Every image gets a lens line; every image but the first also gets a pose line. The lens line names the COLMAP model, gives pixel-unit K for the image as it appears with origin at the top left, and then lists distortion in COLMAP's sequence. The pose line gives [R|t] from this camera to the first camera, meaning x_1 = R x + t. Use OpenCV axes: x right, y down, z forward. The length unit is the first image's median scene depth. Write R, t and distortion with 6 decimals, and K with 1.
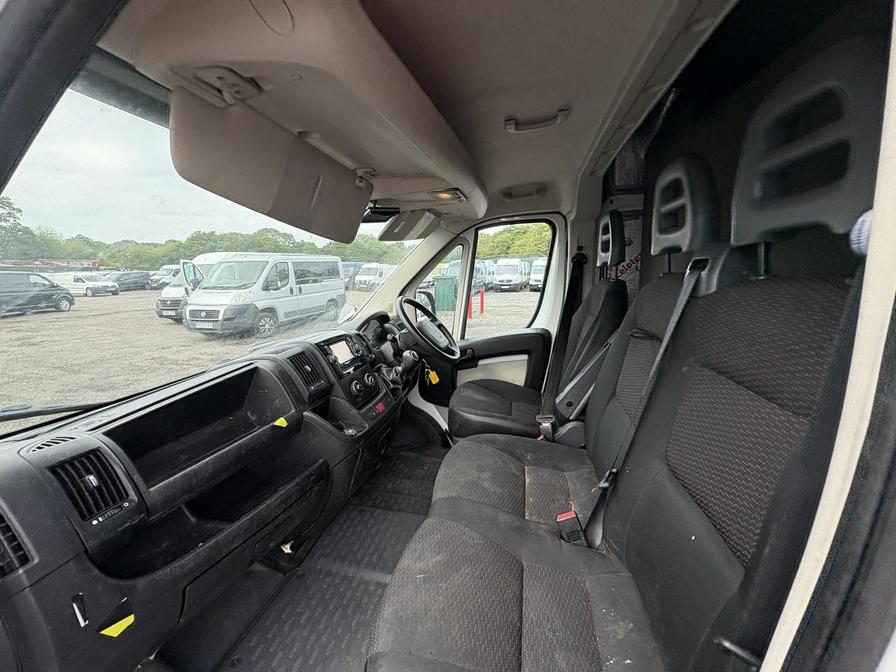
lens RADIAL K [[361.4, 0, 451.3], [0, 361.4, 347.3], [0, 0, 1]] dist [0.000891, -0.000440]
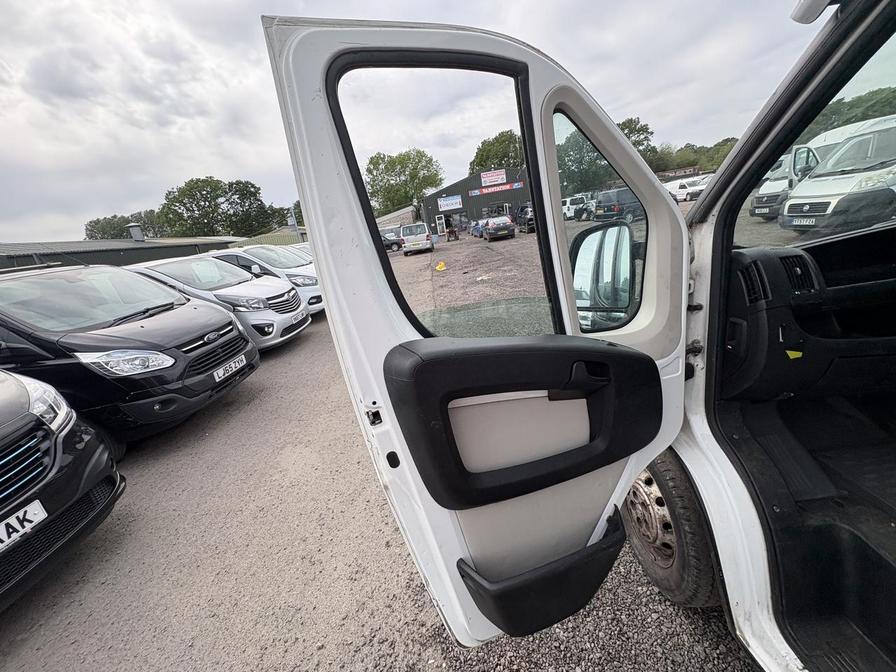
lens RADIAL K [[372.4, 0, 448.0], [0, 372.4, 336.0], [0, 0, 1]] dist [0.003059, 0.000248]
pose [[0.246116, 0.258053, -0.934257, 0.342531], [-0.047738, 0.965964, 0.254234, 0.300143], [0.968064, -0.017971, 0.250058, -1.078051]]
